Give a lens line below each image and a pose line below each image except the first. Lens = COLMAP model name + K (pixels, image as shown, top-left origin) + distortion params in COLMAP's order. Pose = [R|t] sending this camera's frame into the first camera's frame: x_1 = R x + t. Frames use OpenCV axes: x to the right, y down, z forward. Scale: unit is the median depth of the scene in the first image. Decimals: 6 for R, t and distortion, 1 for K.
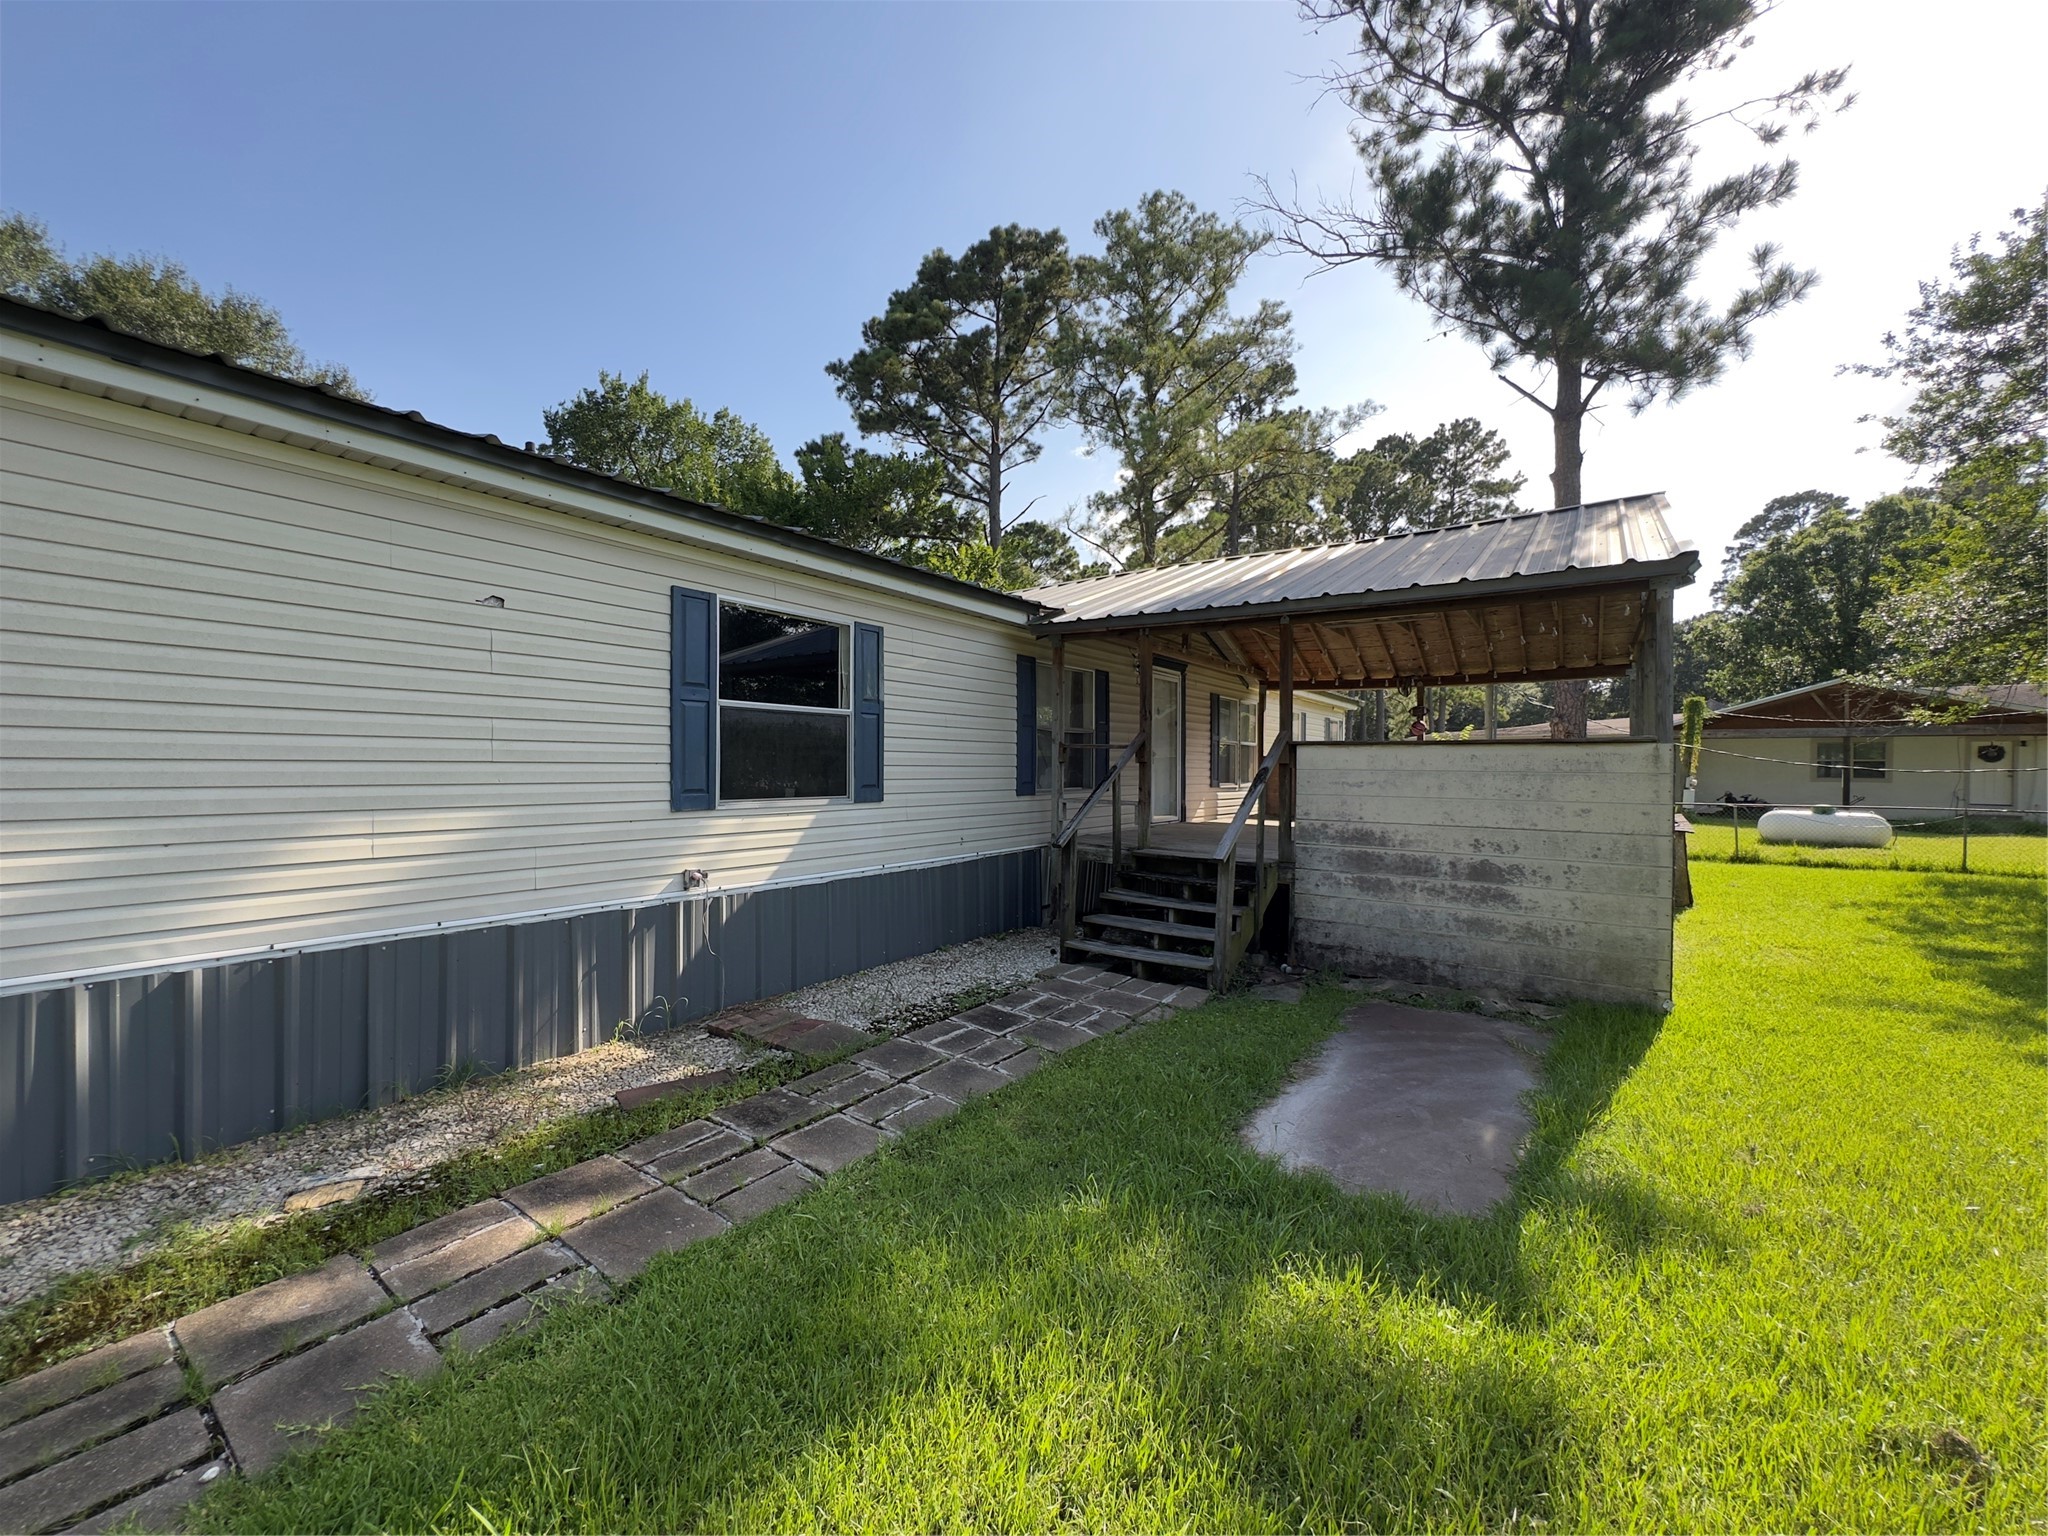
lens RADIAL K [[823.4, 0, 1027.8], [0, 823.4, 768.3], [0, 0, 1]] dist [0.001353, 0.000270]
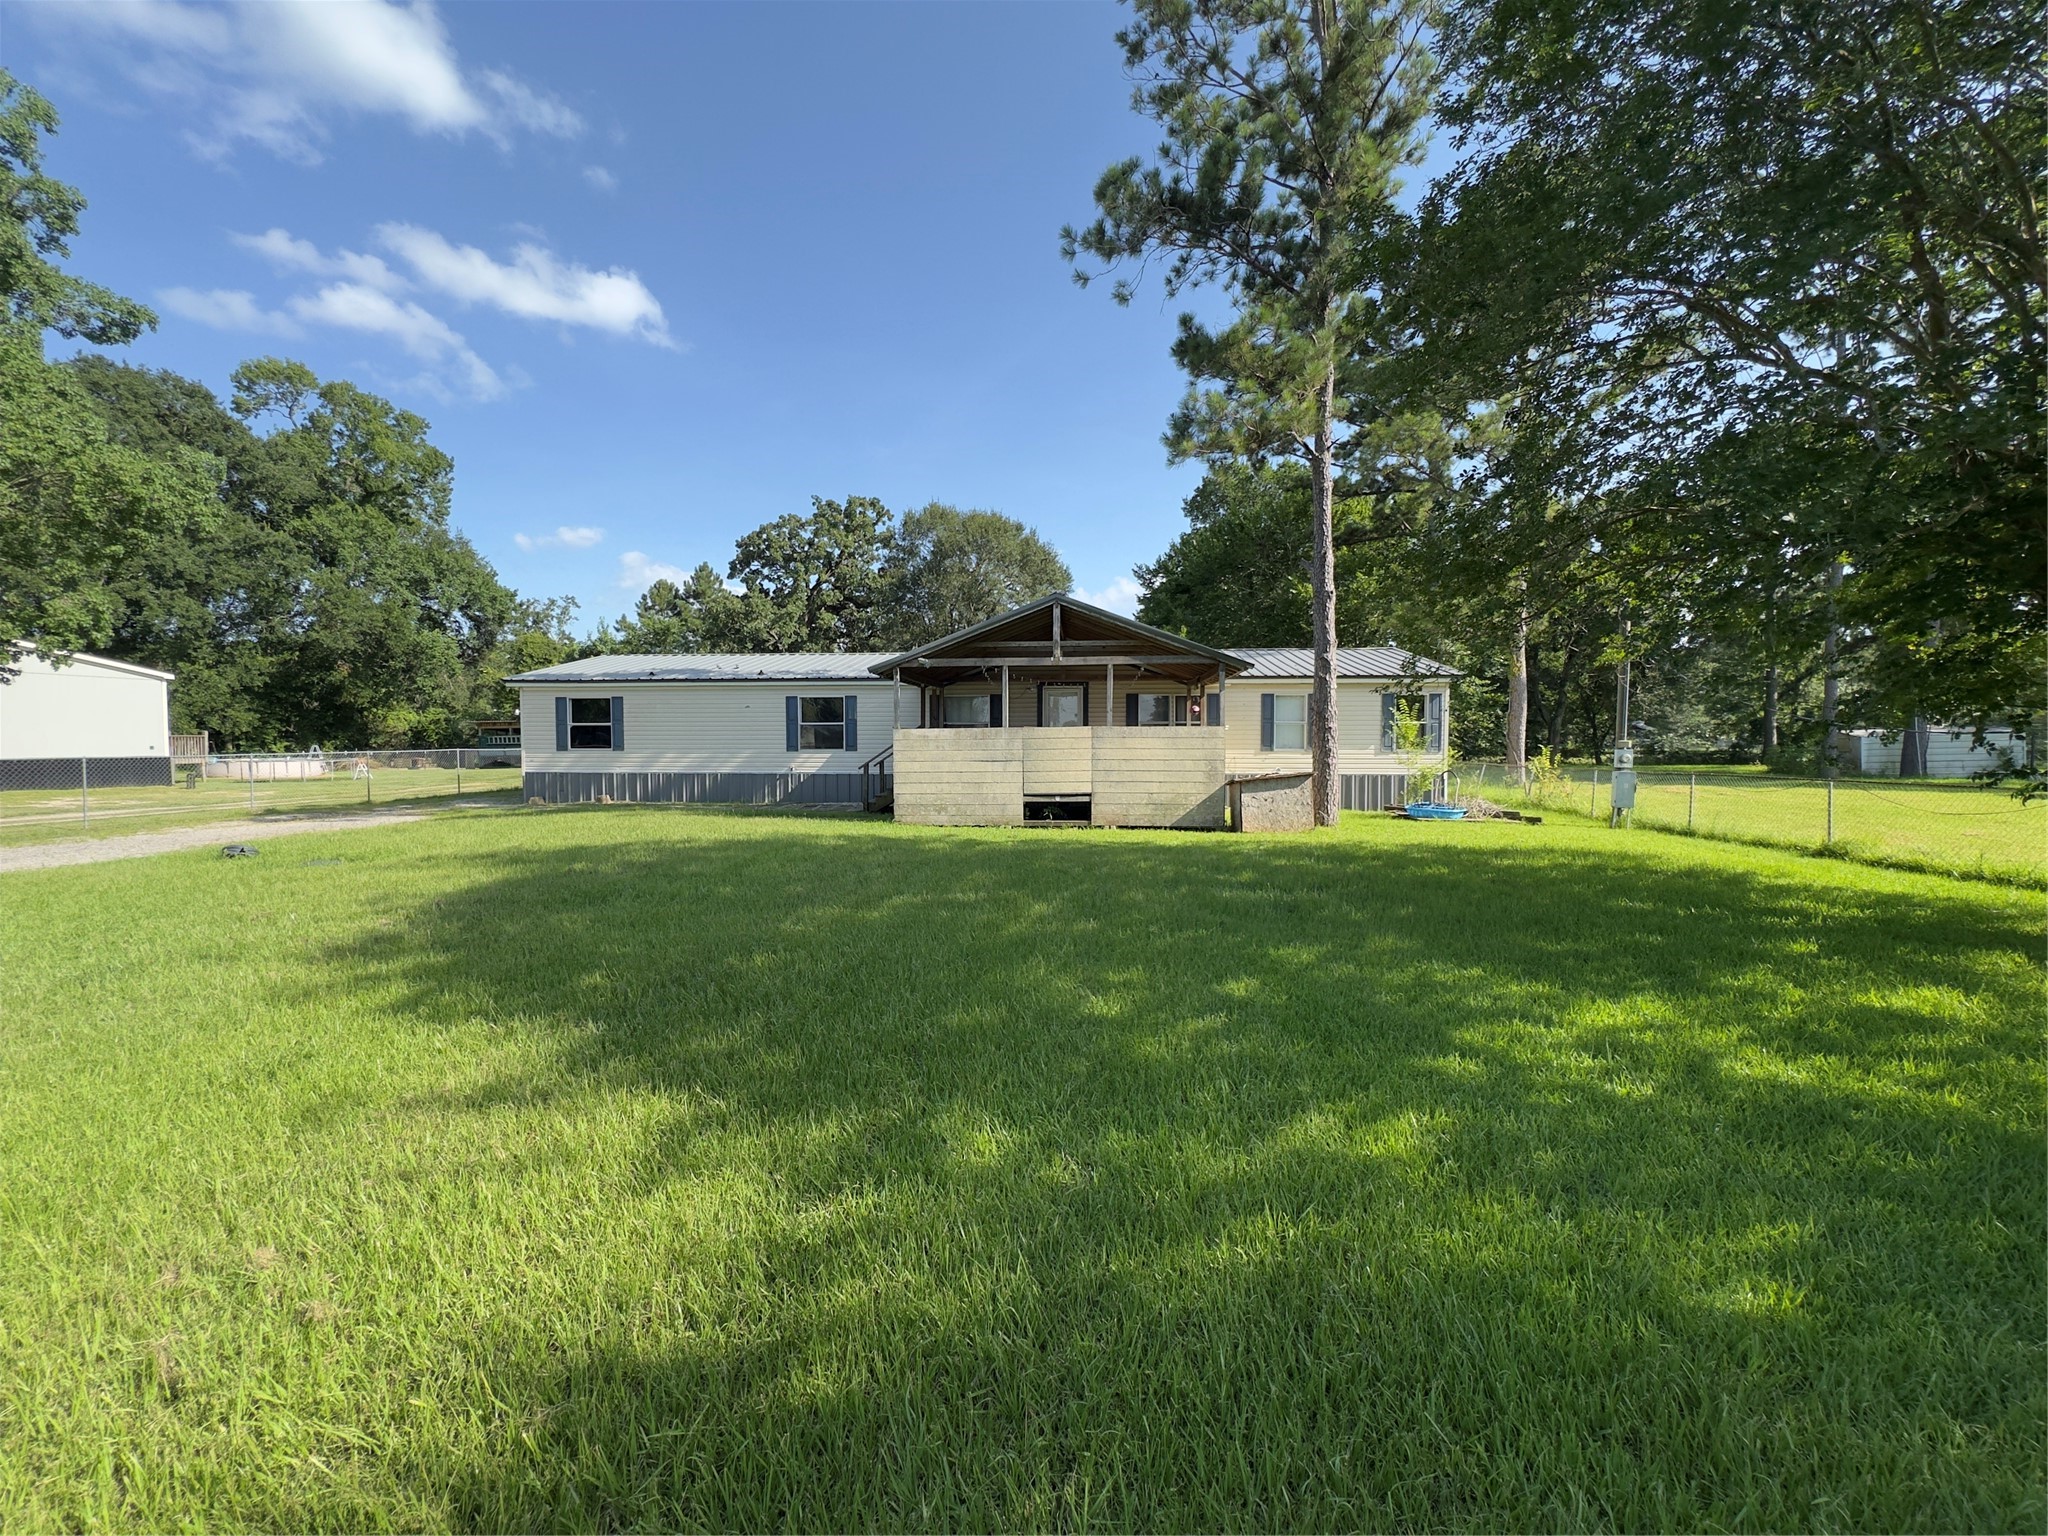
lens RADIAL K [[823.4, 0, 1030.8], [0, 823.4, 766.9], [0, 0, 1]] dist [0.001353, 0.000270]
pose [[0.501160, 0.019060, -0.865145, 0.669114], [0.004019, 0.999695, 0.024352, 0.006174], [0.865345, -0.015681, 0.500931, -0.001815]]
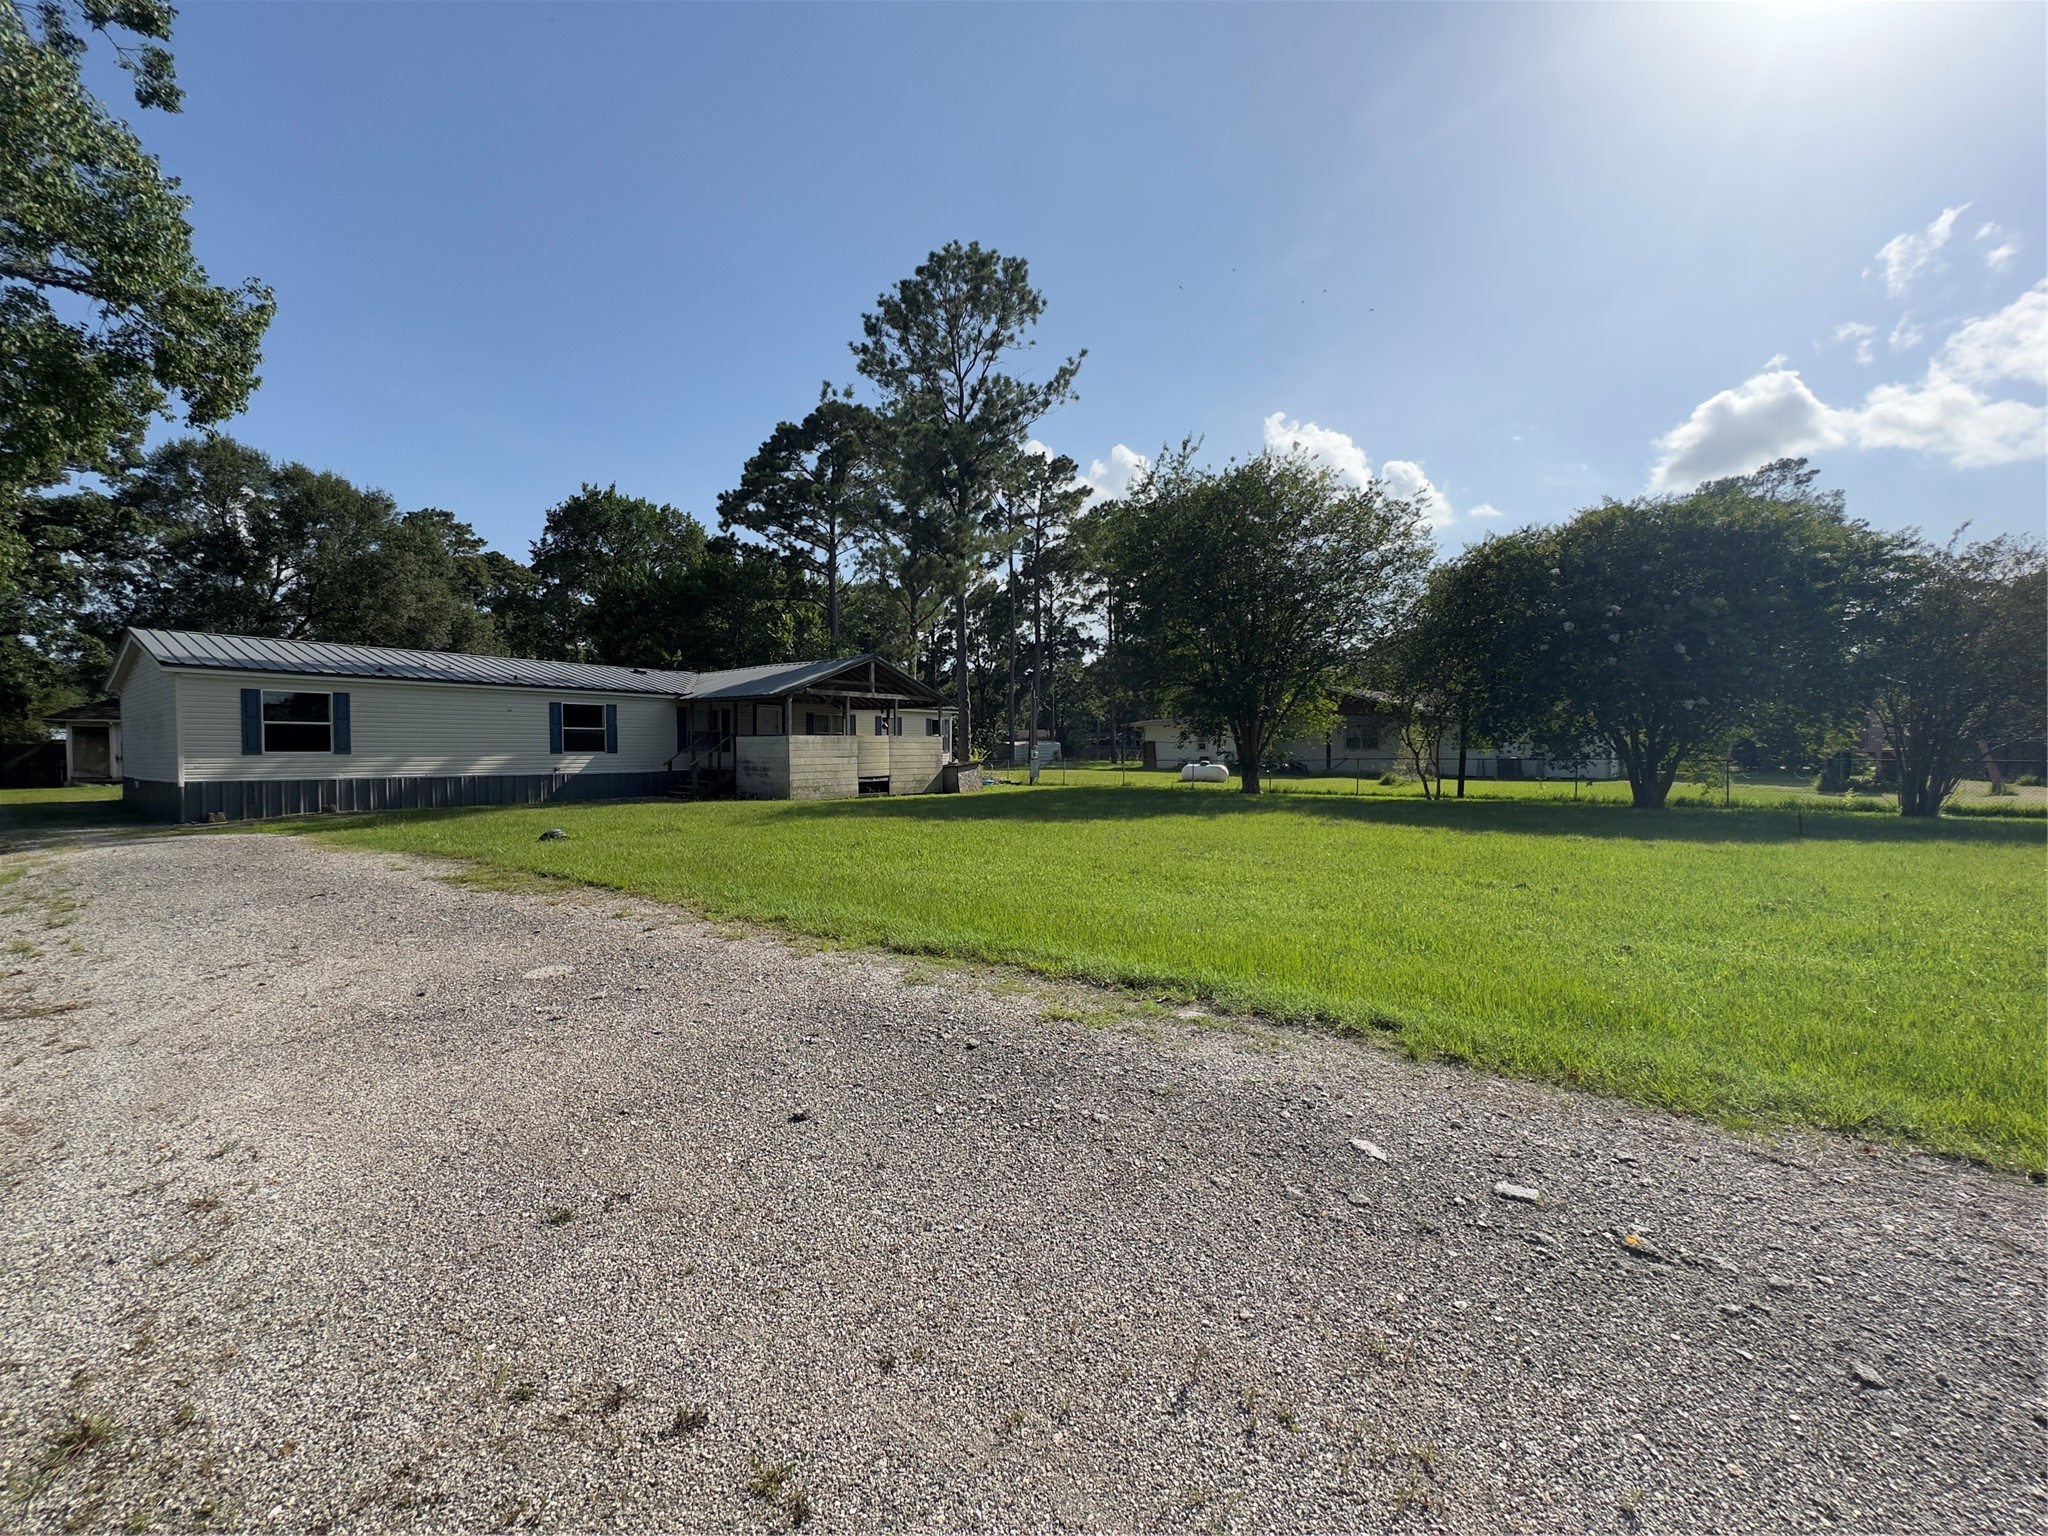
lens RADIAL K [[823.4, 0, 1015.1], [0, 823.4, 770.4], [0, 0, 1]] dist [0.001353, 0.000270]
pose [[0.999210, -0.009943, -0.038483, 0.395102], [0.010806, 0.999693, 0.022297, 0.012465], [0.038249, -0.022695, 0.999010, -0.590480]]
